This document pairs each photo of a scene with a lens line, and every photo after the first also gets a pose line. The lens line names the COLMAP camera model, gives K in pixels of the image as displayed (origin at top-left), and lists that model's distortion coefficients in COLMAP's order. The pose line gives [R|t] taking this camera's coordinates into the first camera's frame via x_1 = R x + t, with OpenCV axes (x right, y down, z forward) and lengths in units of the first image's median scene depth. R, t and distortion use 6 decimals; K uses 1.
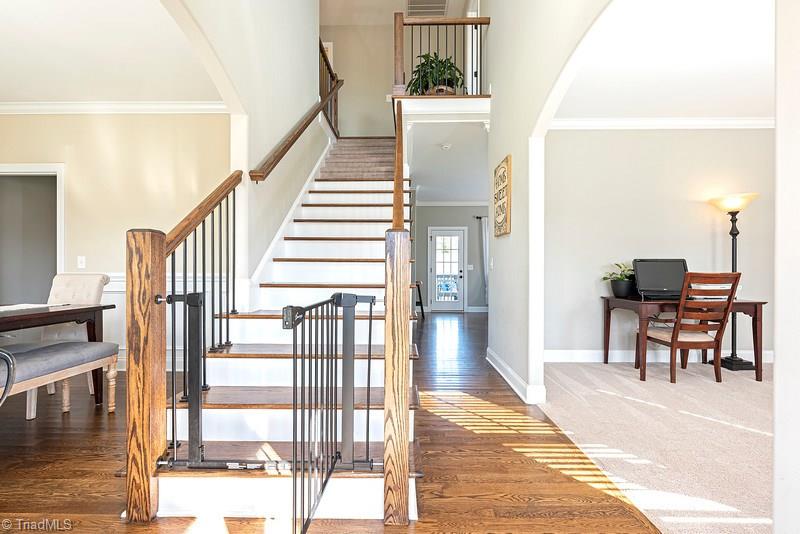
lens RADIAL K [[362.7, 0, 405.3], [0, 362.7, 271.9], [0, 0, 1]] dist [-0.001633, -0.000432]
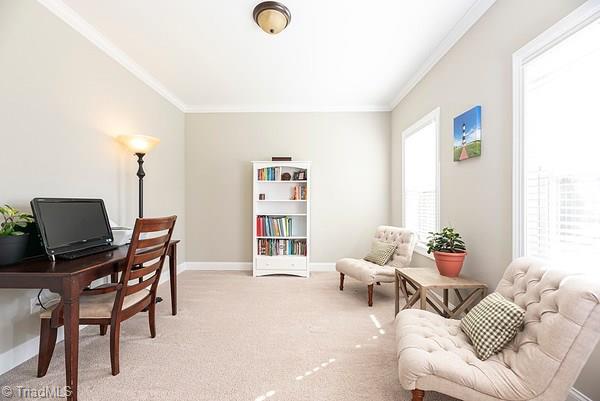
lens RADIAL K [[243.8, 0, 296.6], [0, 243.8, 204.1], [0, 0, 1]] dist [-0.000421, -0.000273]
pose [[0.017614, -0.006580, 0.999823, 0.229695], [0.001867, 0.999977, 0.006548, -0.027379], [-0.999843, 0.001751, 0.017625, 0.550068]]
